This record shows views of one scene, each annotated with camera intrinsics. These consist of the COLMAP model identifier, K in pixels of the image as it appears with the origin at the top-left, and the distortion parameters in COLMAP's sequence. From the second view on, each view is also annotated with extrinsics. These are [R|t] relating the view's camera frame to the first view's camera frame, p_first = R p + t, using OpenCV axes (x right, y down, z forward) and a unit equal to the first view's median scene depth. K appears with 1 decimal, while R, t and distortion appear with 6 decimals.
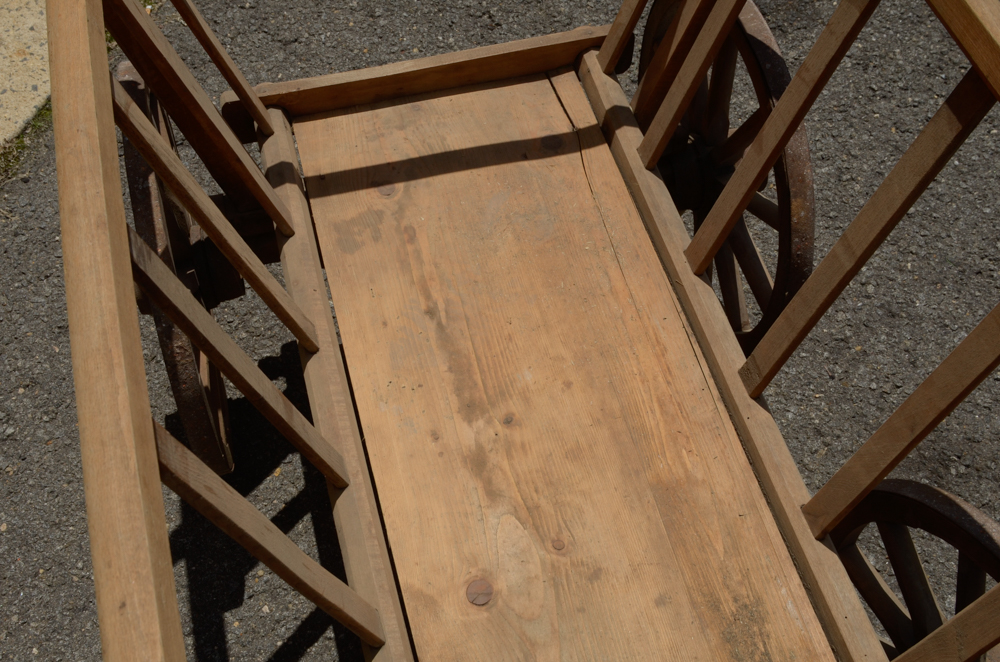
lens RADIAL K [[1252.2, 0, 503.6], [0, 1252.2, 329.4], [0, 0, 1]] dist [0.004288, 0.000000]
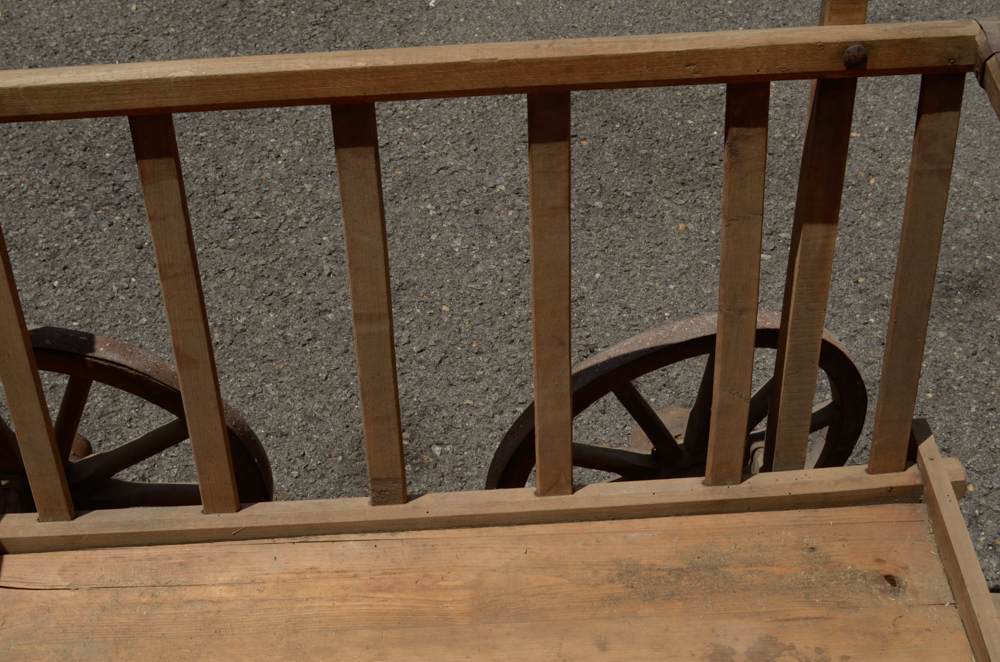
lens RADIAL K [[1252.2, 0, 502.8], [0, 1252.2, 333.8], [0, 0, 1]] dist [0.004288, 0.000000]
pose [[0.211258, -0.723874, 0.656792, -0.309223], [0.800887, 0.513396, 0.308226, -0.236727], [-0.560312, 0.460902, 0.688201, 0.215047]]
